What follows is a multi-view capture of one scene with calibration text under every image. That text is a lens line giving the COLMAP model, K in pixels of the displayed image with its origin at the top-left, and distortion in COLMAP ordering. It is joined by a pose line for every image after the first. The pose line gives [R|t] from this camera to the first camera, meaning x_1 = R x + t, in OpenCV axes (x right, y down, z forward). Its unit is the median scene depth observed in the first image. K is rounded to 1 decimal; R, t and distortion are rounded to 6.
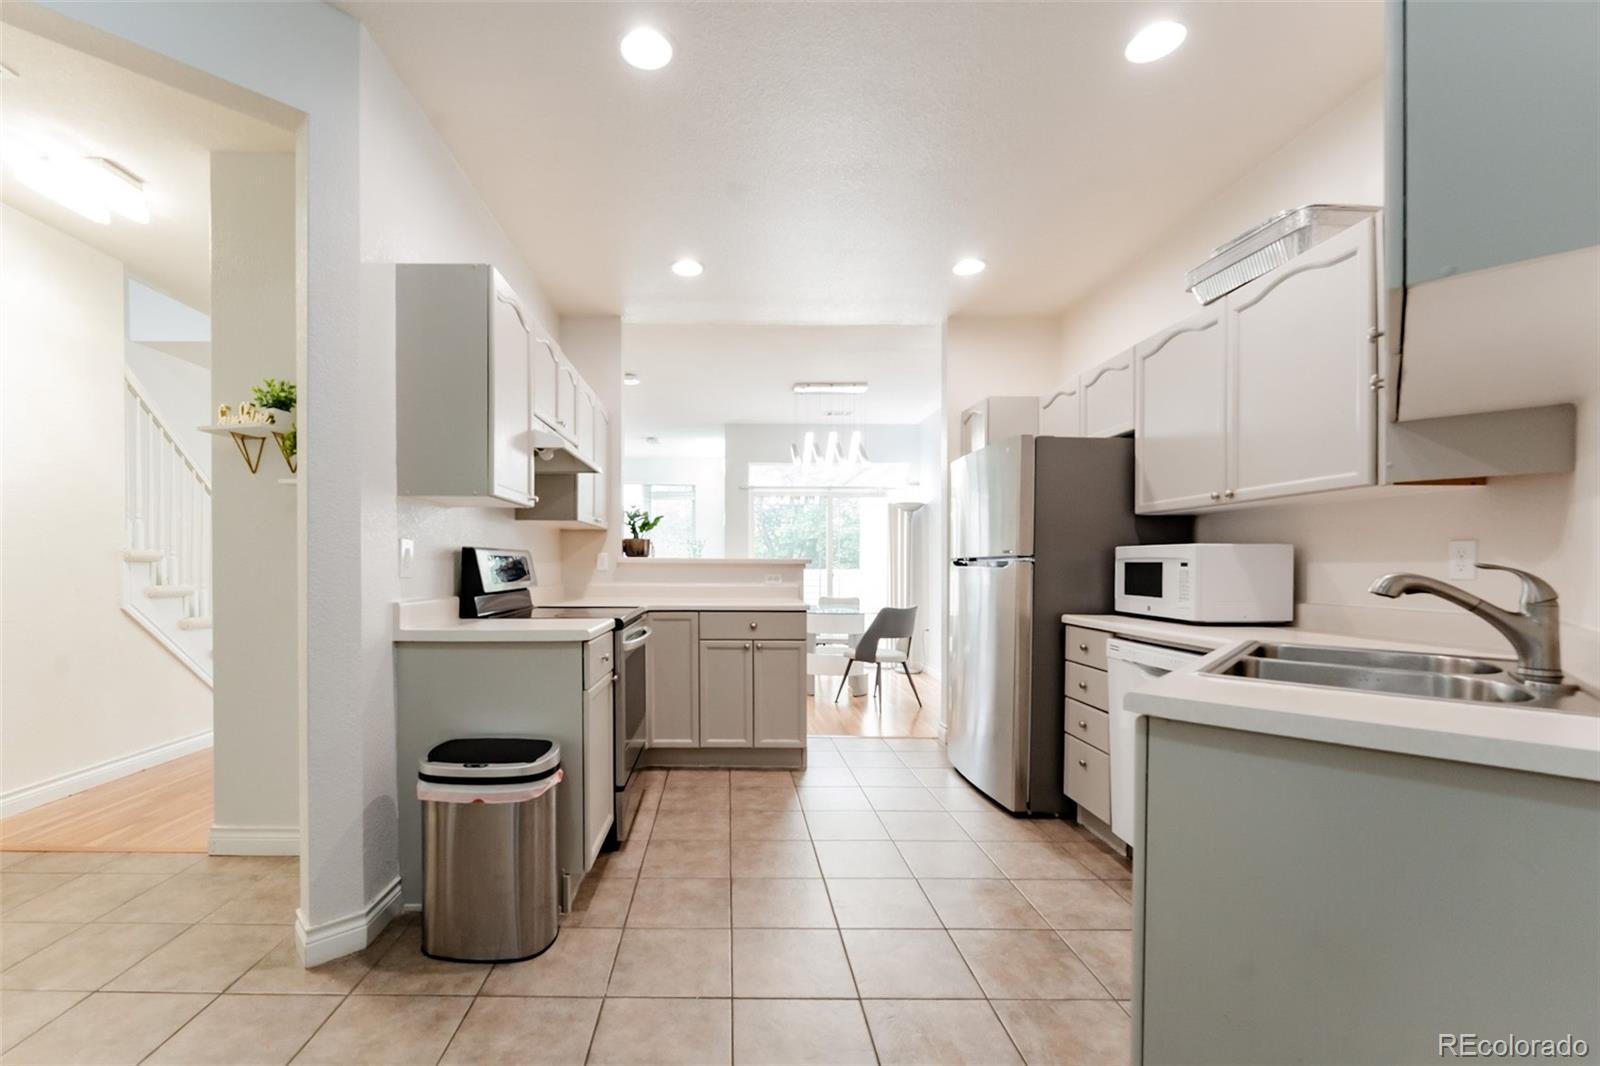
lens RADIAL K [[658.7, 0, 723.1], [0, 658.7, 536.9], [0, 0, 1]] dist [0.001906, -0.000172]
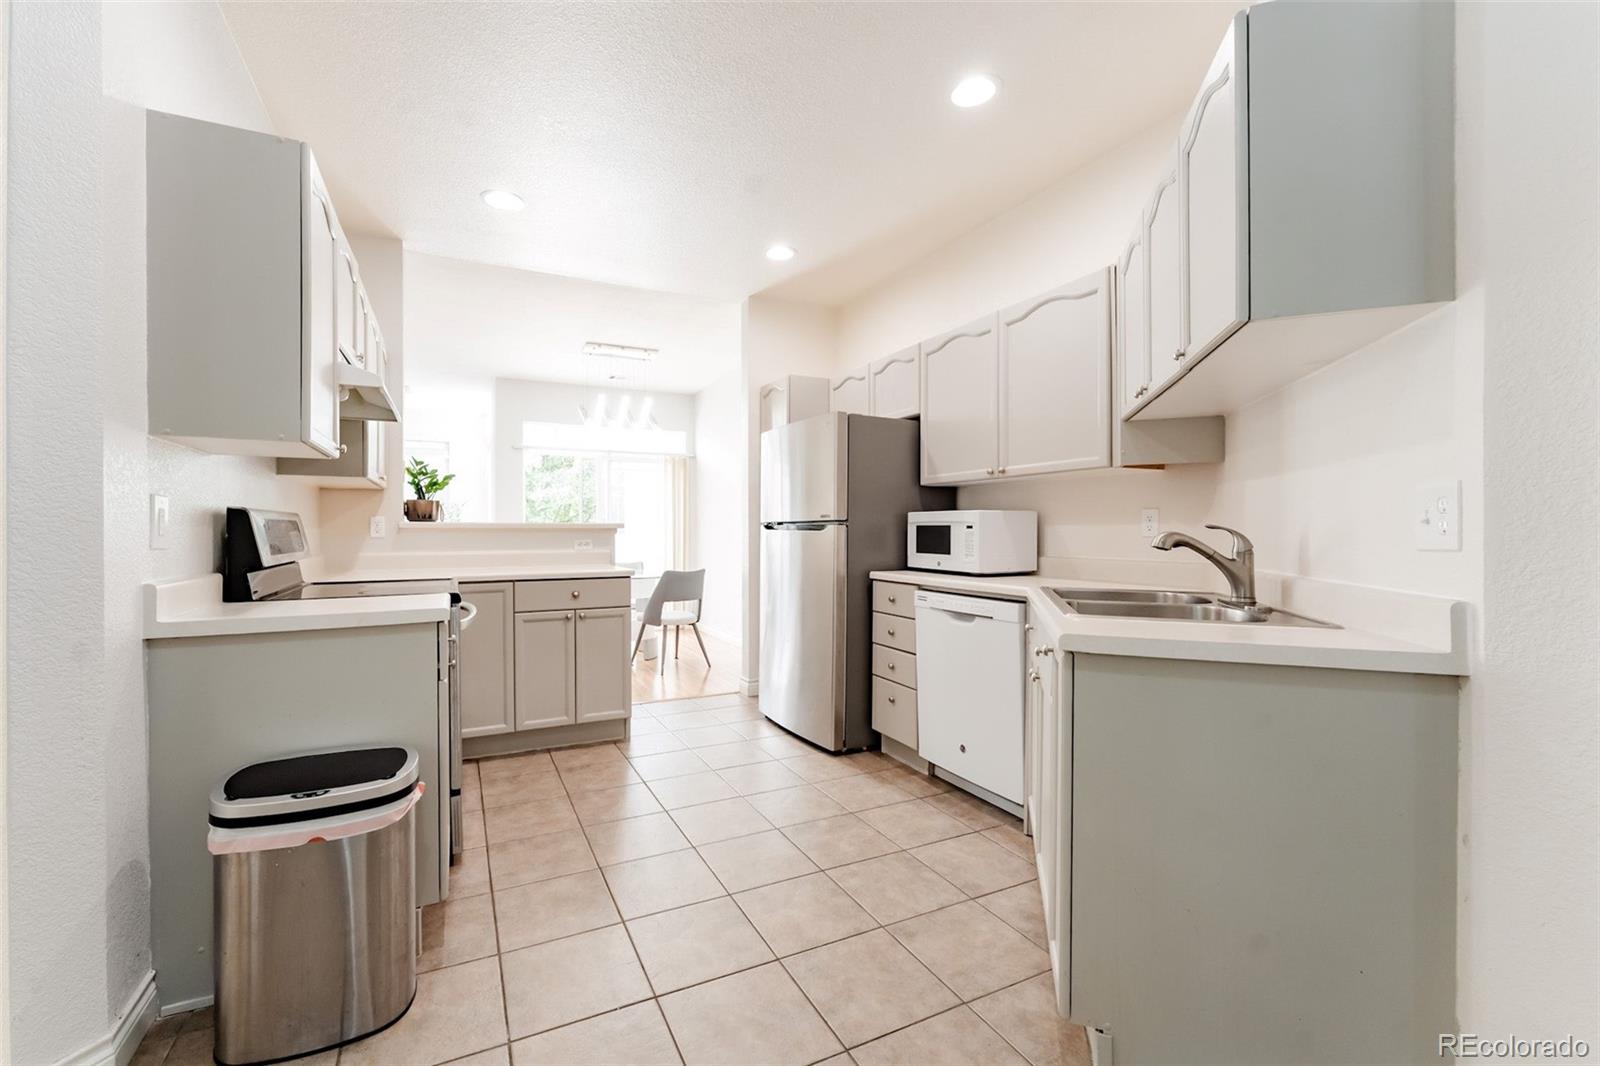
lens RADIAL K [[648.6, 0, 745.1], [0, 648.6, 501.5], [0, 0, 1]] dist [0.001289, -0.000090]
pose [[0.908816, 0.012797, 0.417002, -0.156308], [-0.012262, 0.999917, -0.003962, 0.003835], [-0.417018, -0.001513, 0.908897, 0.073091]]
